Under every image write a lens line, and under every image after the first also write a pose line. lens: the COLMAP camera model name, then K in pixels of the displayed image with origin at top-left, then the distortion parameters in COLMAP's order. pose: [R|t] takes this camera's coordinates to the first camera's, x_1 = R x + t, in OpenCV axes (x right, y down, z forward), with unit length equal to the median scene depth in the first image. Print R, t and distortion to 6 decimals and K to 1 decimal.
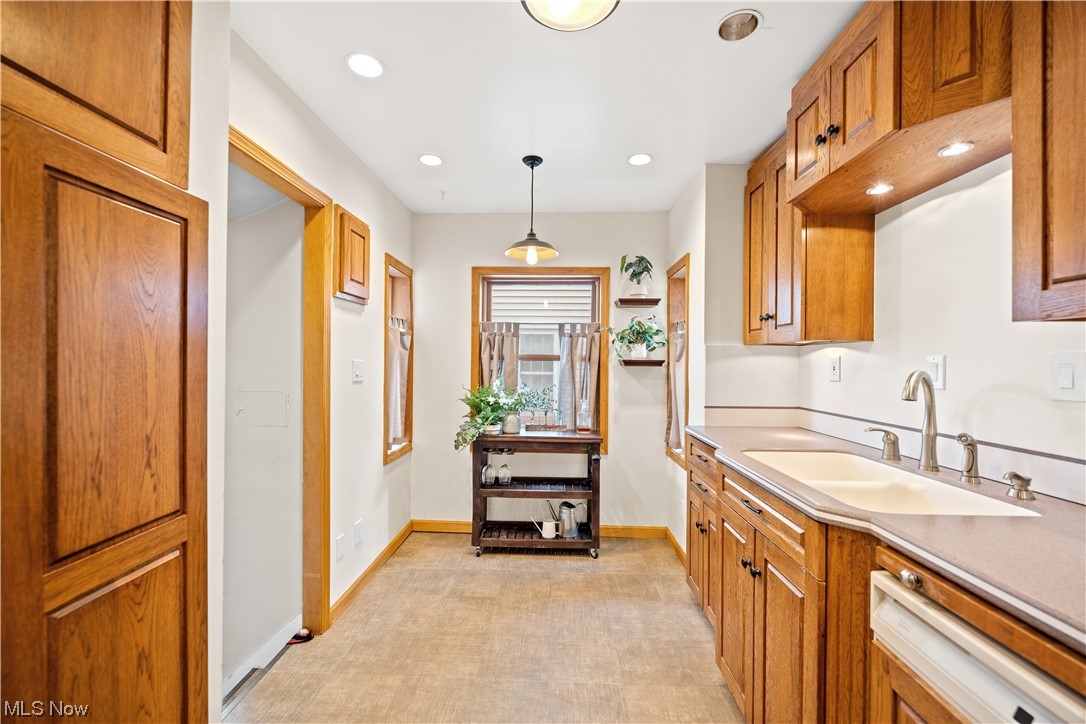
lens RADIAL K [[430.6, 0, 543.1], [0, 430.6, 361.8], [0, 0, 1]] dist [-0.009267, 0.000504]
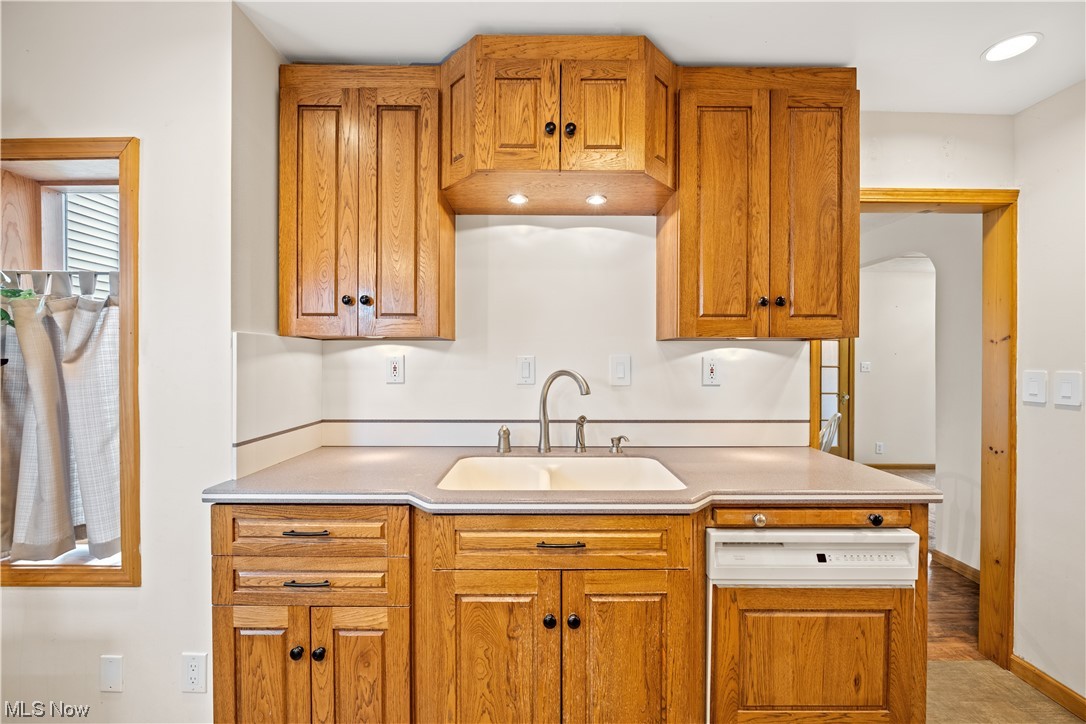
lens RADIAL K [[430.6, 0, 544.3], [0, 430.6, 363.0], [0, 0, 1]] dist [-0.009267, 0.000504]
pose [[-0.036962, -0.014593, 0.999210, -0.185894], [-0.001915, 0.999893, 0.014532, -0.008648], [-0.999315, -0.001376, -0.036986, 0.635289]]
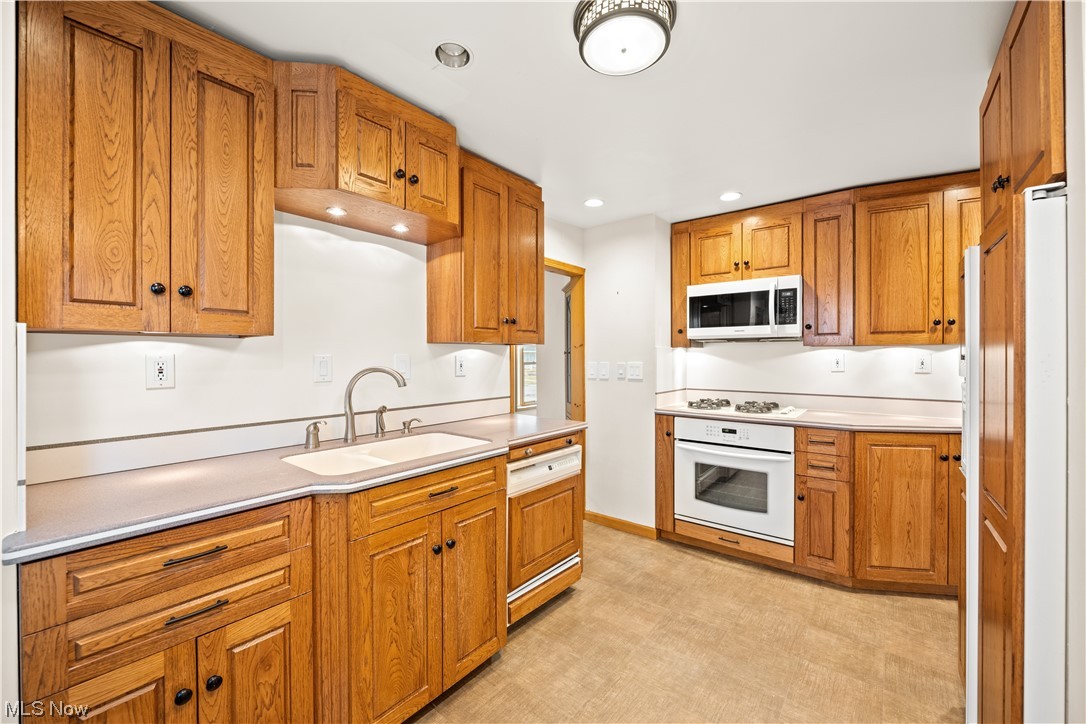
lens RADIAL K [[430.6, 0, 544.4], [0, 430.6, 358.4], [0, 0, 1]] dist [-0.009267, 0.000504]
pose [[-0.799260, -0.009929, 0.600903, -0.235399], [-0.004915, 0.999938, 0.009984, -0.013727], [-0.600965, 0.005026, -0.799259, 1.037702]]
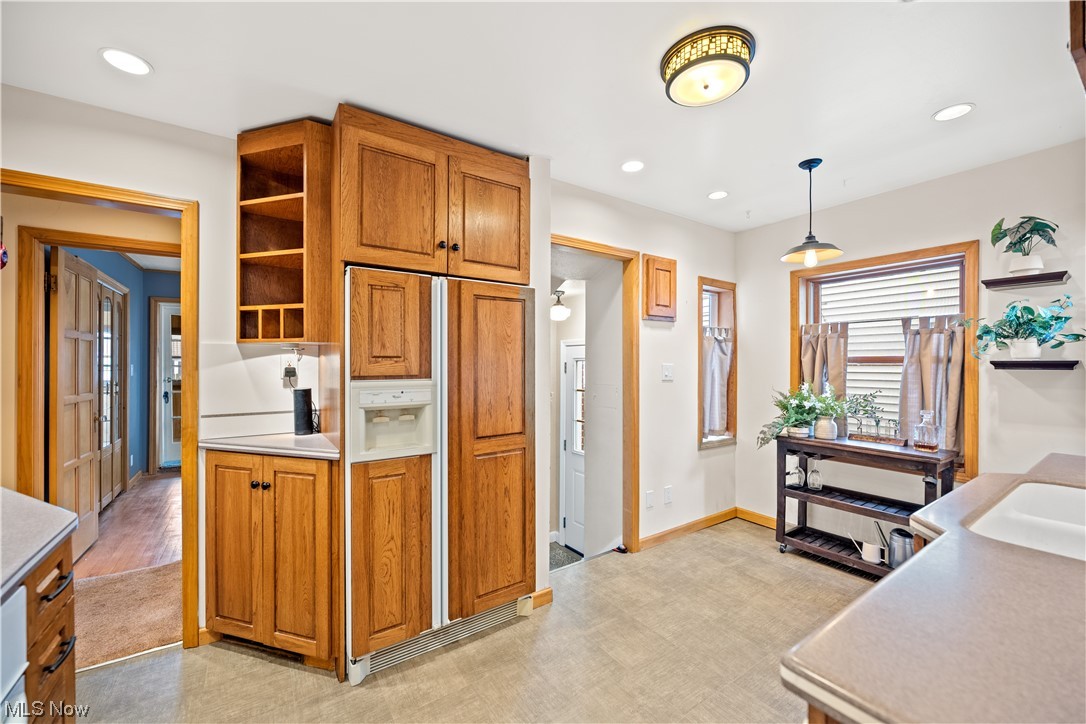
lens RADIAL K [[430.6, 0, 540.5], [0, 430.6, 364.1], [0, 0, 1]] dist [-0.009267, 0.000504]
pose [[0.589418, -0.008206, -0.807786, 0.412821], [0.003094, 0.999964, -0.007901, 0.005334], [0.807822, 0.002157, 0.589422, -0.096037]]
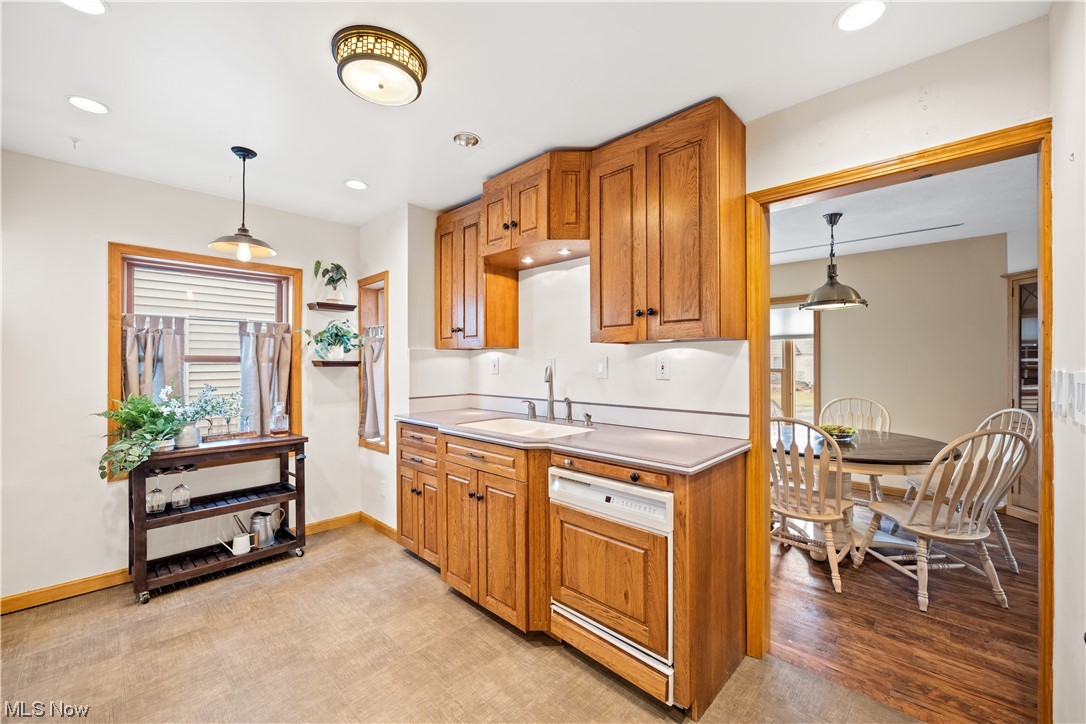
lens RADIAL K [[430.6, 0, 545.3], [0, 430.6, 362.1], [0, 0, 1]] dist [-0.009267, 0.000504]
pose [[0.664244, -0.008977, 0.747462, -0.297385], [0.008615, 0.999953, 0.004354, -0.002189], [-0.747466, 0.003548, 0.664291, -0.126618]]
